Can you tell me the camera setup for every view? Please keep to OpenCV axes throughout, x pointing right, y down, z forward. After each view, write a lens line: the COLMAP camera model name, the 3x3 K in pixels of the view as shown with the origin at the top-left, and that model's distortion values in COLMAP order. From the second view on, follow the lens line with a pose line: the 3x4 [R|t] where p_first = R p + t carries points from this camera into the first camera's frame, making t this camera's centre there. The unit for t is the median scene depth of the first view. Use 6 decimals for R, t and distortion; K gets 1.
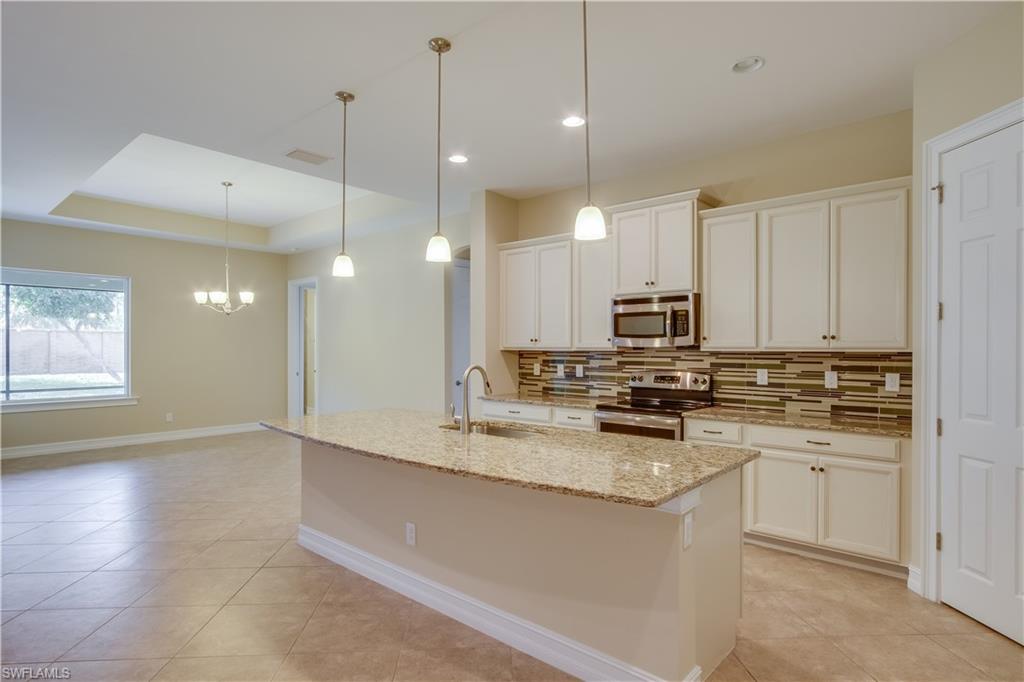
lens RADIAL K [[550.0, 0, 511.5], [0, 550.0, 349.3], [0, 0, 1]] dist [-0.010768, 0.008176]
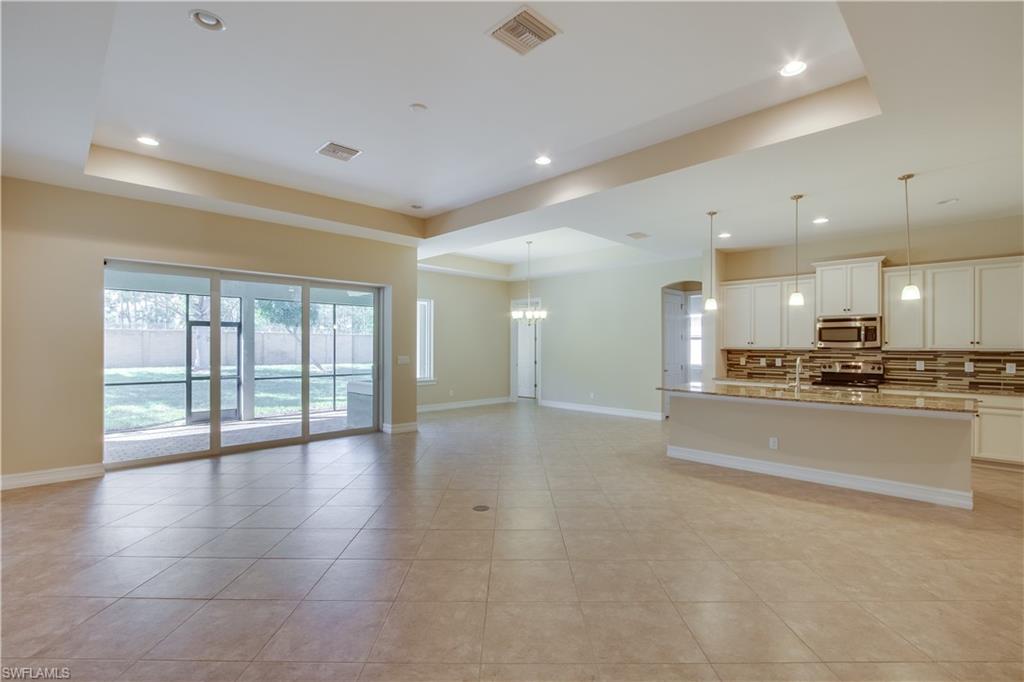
lens RADIAL K [[473.2, 0, 507.3], [0, 473.2, 345.3], [0, 0, 1]] dist [-0.019329, 0.001189]
pose [[0.997811, 0.001770, -0.066103, -0.702567], [-0.001960, 0.999994, -0.002808, -0.005437], [0.066098, 0.002931, 0.997809, -0.508656]]
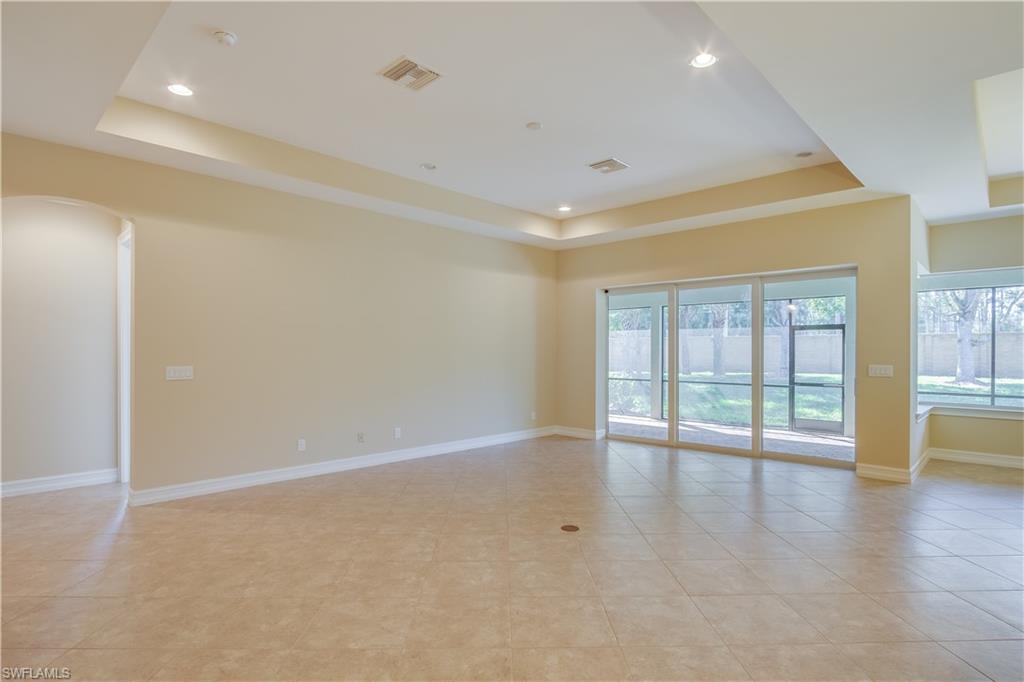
lens RADIAL K [[528.6, 0, 511.1], [0, 528.6, 347.6], [0, 0, 1]] dist [-0.024203, 0.006190]
pose [[-0.043565, -0.007620, -0.999022, 0.108153], [-0.003564, 0.999966, -0.007472, 0.000298], [0.999044, 0.003235, -0.043590, 0.338171]]
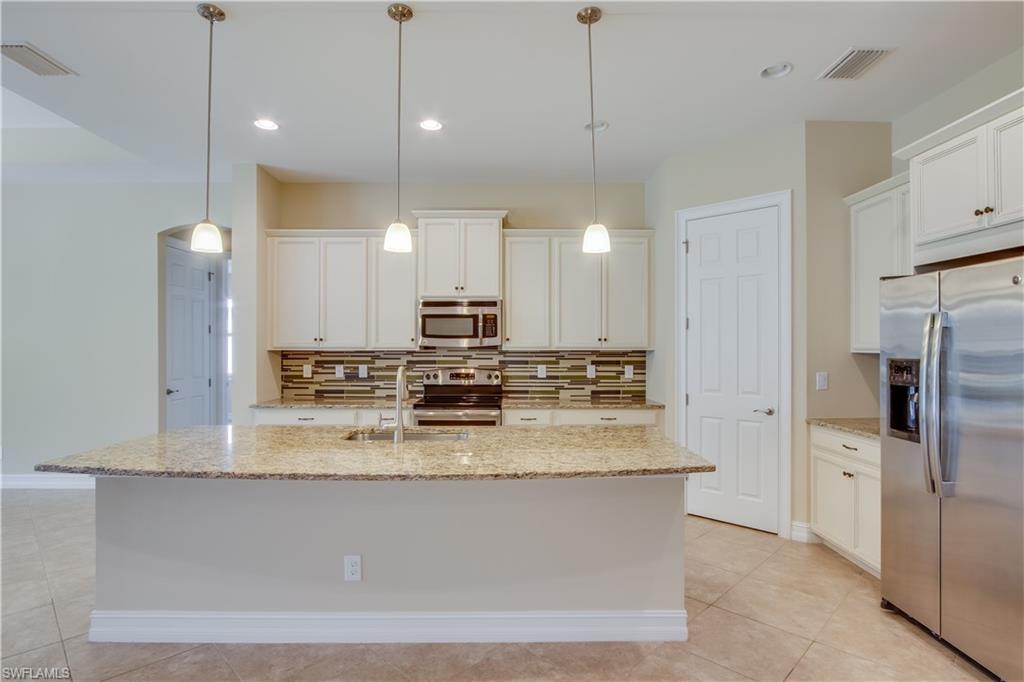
lens RADIAL K [[528.6, 0, 515.0], [0, 528.6, 342.6], [0, 0, 1]] dist [-0.024203, 0.006190]
pose [[0.742057, 0.004963, 0.670319, -0.371865], [0.002330, 0.999947, -0.009983, -0.001924], [-0.670333, 0.008970, 0.742006, 0.156194]]
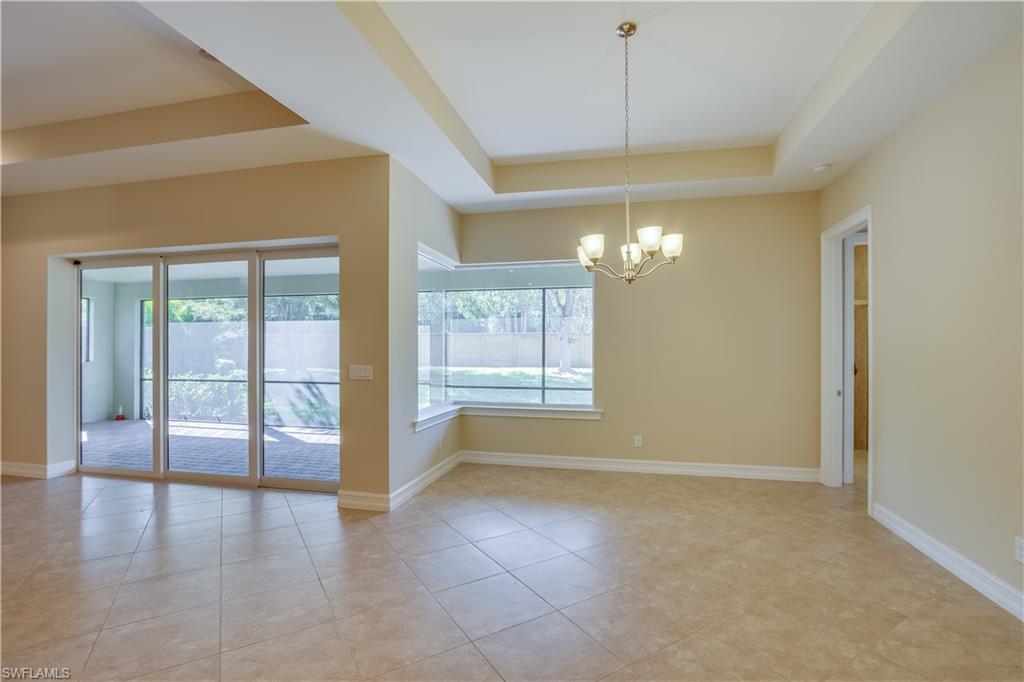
lens RADIAL K [[497.8, 0, 514.4], [0, 497.8, 344.2], [0, 0, 1]] dist [-0.023340, 0.002159]
pose [[0.468797, -0.005643, -0.883288, -0.207393], [0.001057, 0.999982, -0.005828, -0.003823], [0.883305, 0.001798, 0.468795, 0.987635]]
